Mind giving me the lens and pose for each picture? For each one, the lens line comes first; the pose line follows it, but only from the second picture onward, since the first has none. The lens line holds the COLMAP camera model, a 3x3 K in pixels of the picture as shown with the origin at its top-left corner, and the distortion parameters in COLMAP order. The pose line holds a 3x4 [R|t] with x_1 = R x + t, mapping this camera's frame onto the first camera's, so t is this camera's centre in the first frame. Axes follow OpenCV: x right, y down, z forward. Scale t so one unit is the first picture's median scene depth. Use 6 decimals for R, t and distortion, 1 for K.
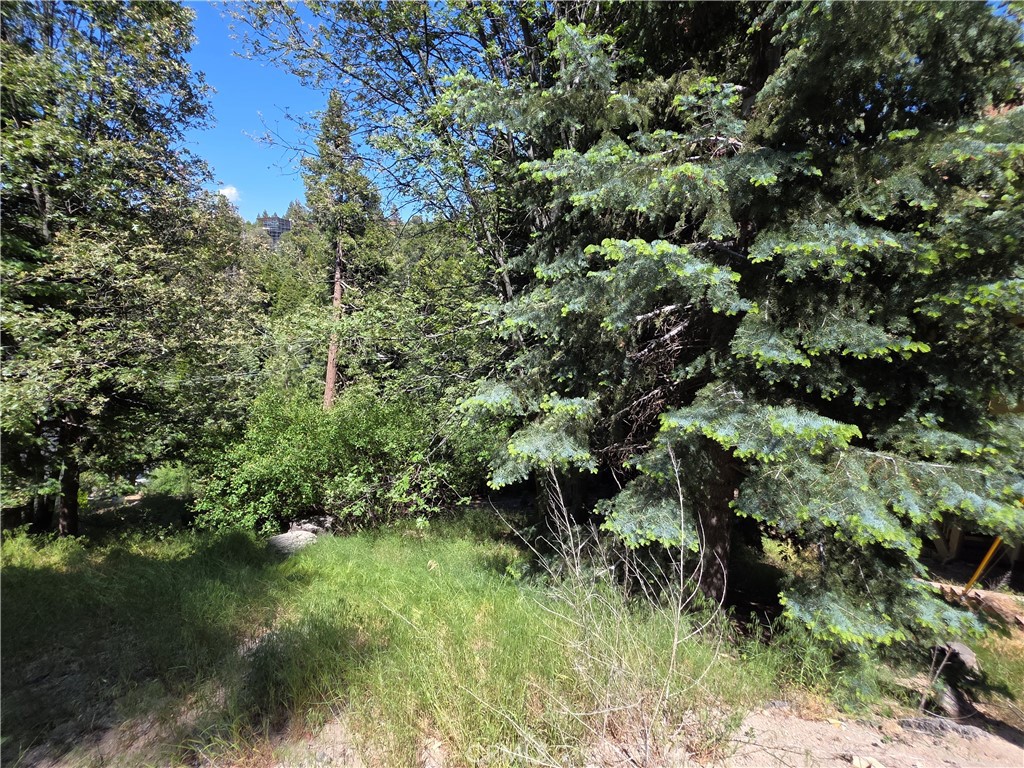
lens RADIAL K [[506.4, 0, 511.5], [0, 506.4, 374.2], [0, 0, 1]] dist [0.001553, 0.000078]
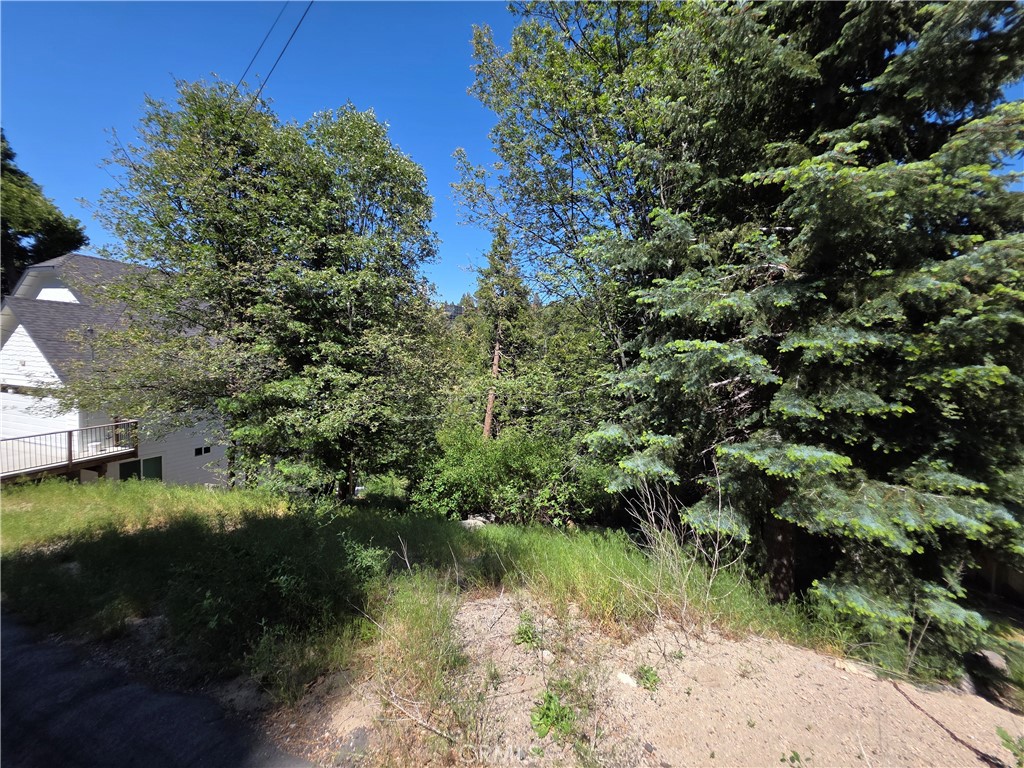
lens RADIAL K [[410.6, 0, 511.4], [0, 410.6, 374.4], [0, 0, 1]] dist [0.001740, 0.000635]
pose [[0.961731, 0.017321, -0.273447, 0.013124], [-0.050647, 0.992040, -0.115292, 0.026222], [0.269274, 0.124729, 0.954953, -0.289621]]
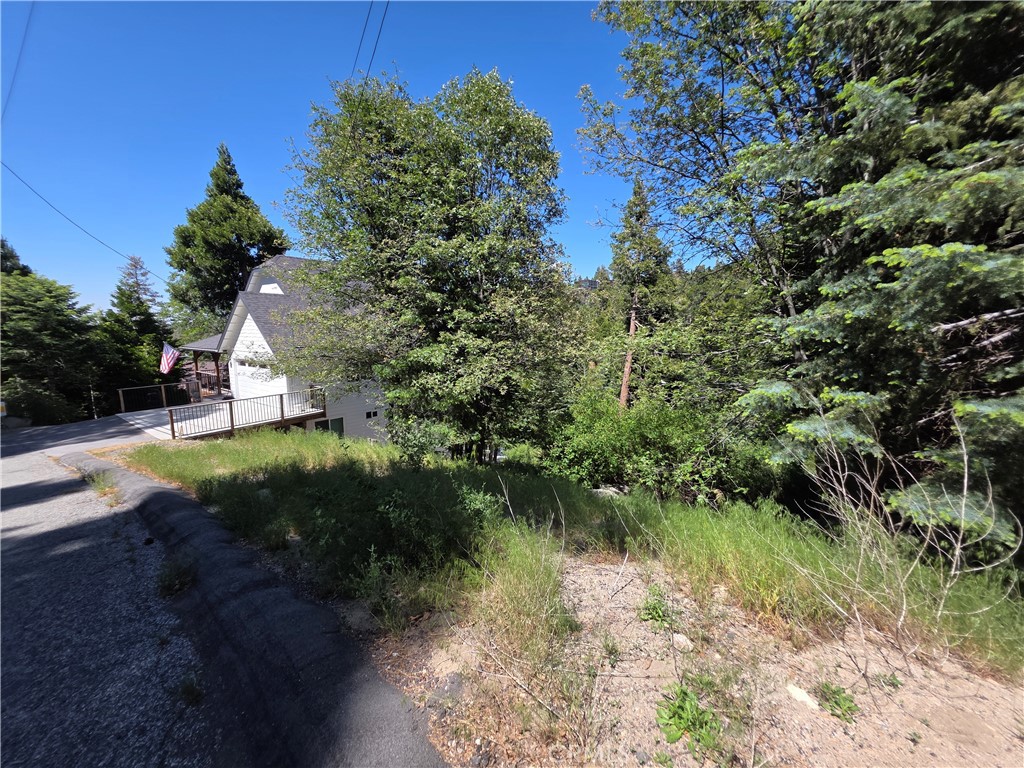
lens RADIAL K [[410.6, 0, 508.5], [0, 410.6, 373.6], [0, 0, 1]] dist [0.001740, 0.000635]
pose [[0.819398, 0.027834, -0.572549, 0.005982], [-0.063332, 0.997101, -0.042163, 0.079729], [0.569716, 0.070809, 0.818786, -0.188922]]
